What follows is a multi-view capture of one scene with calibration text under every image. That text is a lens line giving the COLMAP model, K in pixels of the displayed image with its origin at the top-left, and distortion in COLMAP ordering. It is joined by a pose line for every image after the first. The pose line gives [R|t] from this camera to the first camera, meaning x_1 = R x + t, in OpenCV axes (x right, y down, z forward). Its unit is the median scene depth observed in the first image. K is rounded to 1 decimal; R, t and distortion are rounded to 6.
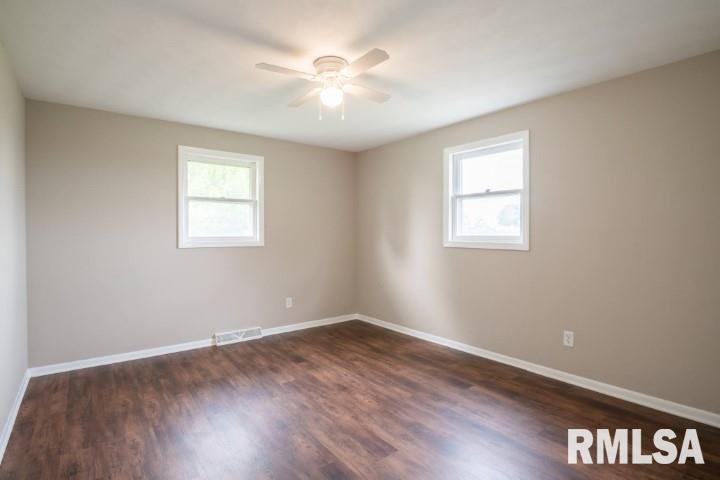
lens RADIAL K [[357.8, 0, 356.8], [0, 357.8, 236.0], [0, 0, 1]] dist [-0.028297, -0.001460]
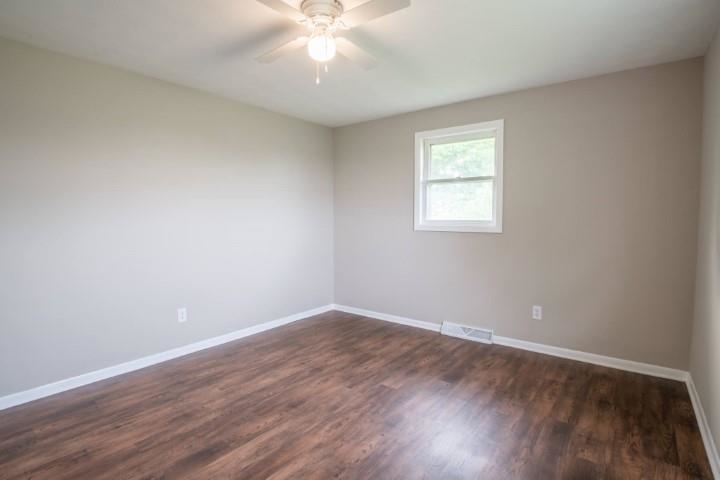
lens RADIAL K [[357.8, 0, 356.8], [0, 357.8, 236.0], [0, 0, 1]] dist [-0.028297, -0.001460]
pose [[0.250539, 0.055256, -0.966528, 0.584093], [-0.007876, 0.998453, 0.055039, -0.007250], [0.968075, -0.006177, 0.250586, 0.673063]]
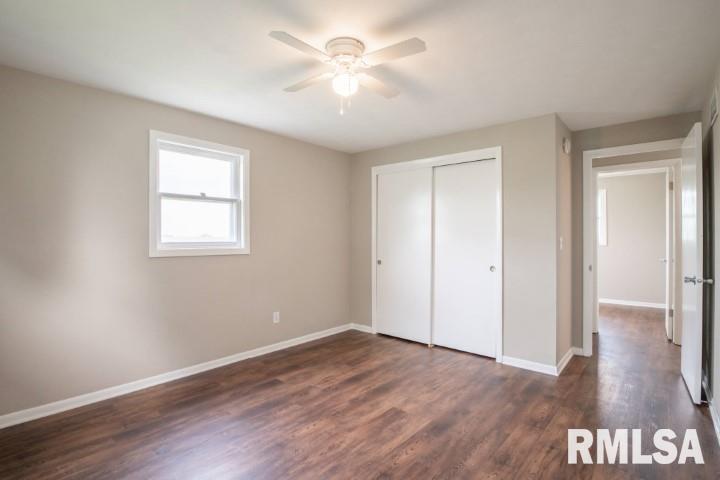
lens RADIAL K [[357.8, 0, 356.8], [0, 357.8, 236.0], [0, 0, 1]] dist [-0.028297, -0.001460]
pose [[-0.193787, 0.005822, 0.981026, -0.727873], [0.011292, 0.999929, -0.003703, -0.009158], [-0.980979, 0.010360, -0.193839, 0.885839]]
